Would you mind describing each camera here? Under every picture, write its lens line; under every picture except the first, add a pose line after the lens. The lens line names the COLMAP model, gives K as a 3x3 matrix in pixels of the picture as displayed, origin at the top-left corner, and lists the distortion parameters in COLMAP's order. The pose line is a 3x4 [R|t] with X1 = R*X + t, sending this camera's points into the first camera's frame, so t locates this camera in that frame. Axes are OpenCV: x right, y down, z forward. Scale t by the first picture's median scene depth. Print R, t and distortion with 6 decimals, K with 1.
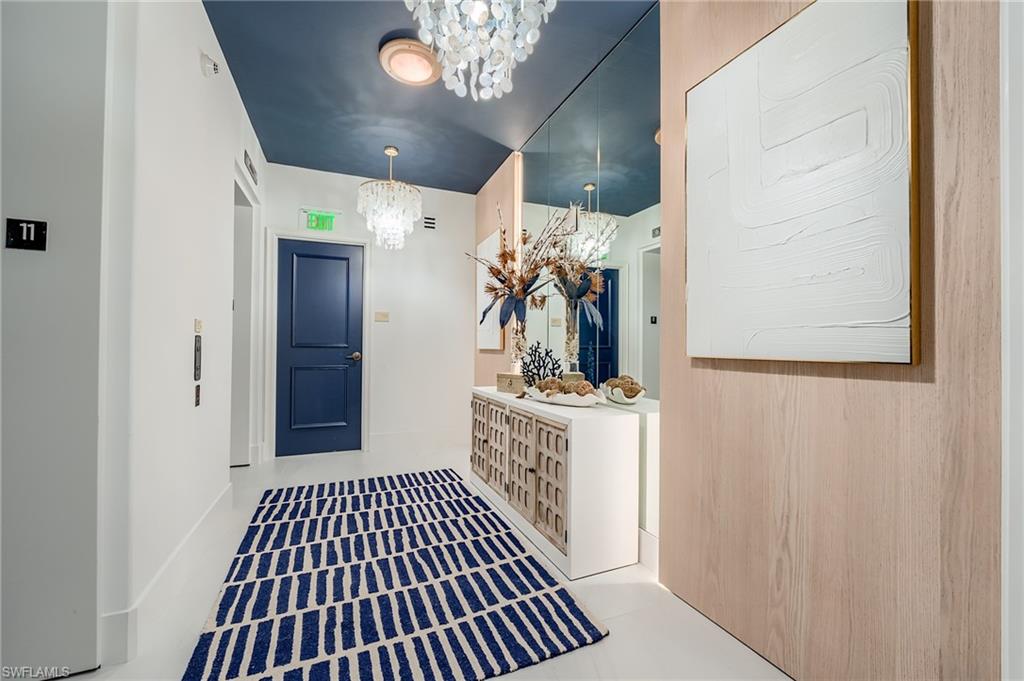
lens RADIAL K [[410.6, 0, 509.1], [0, 410.6, 331.1], [0, 0, 1]] dist [-0.006802, -0.002635]
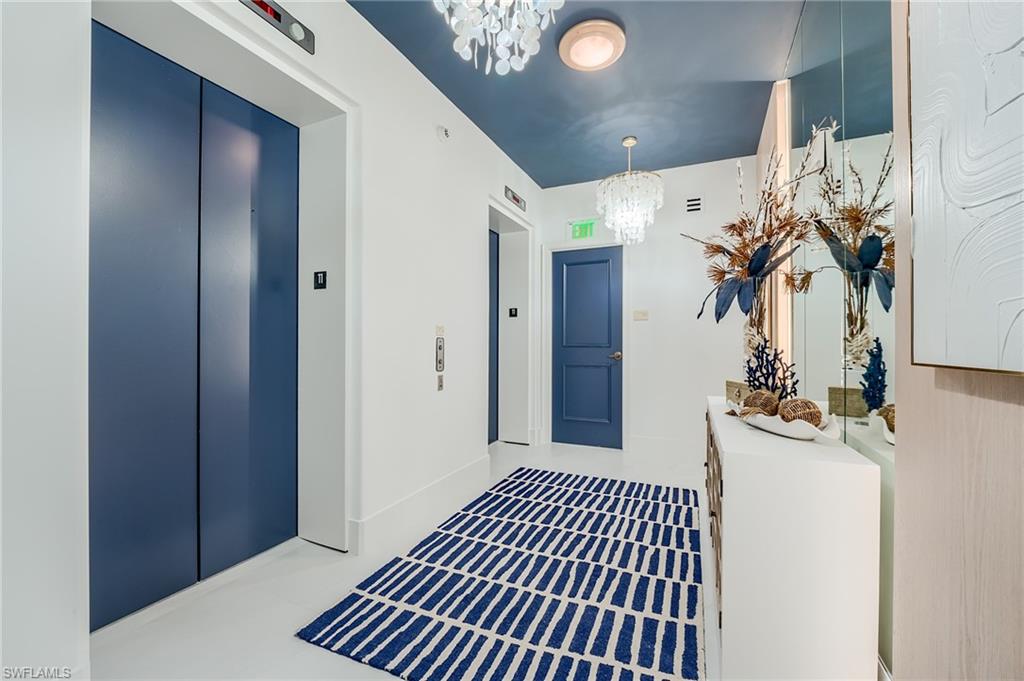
lens RADIAL K [[410.6, 0, 520.7], [0, 410.6, 332.8], [0, 0, 1]] dist [-0.006802, -0.002635]
pose [[0.681183, -0.024544, -0.731701, 0.314195], [0.027542, 0.999590, -0.007890, 0.009680], [0.731595, -0.014778, 0.681580, 0.216143]]
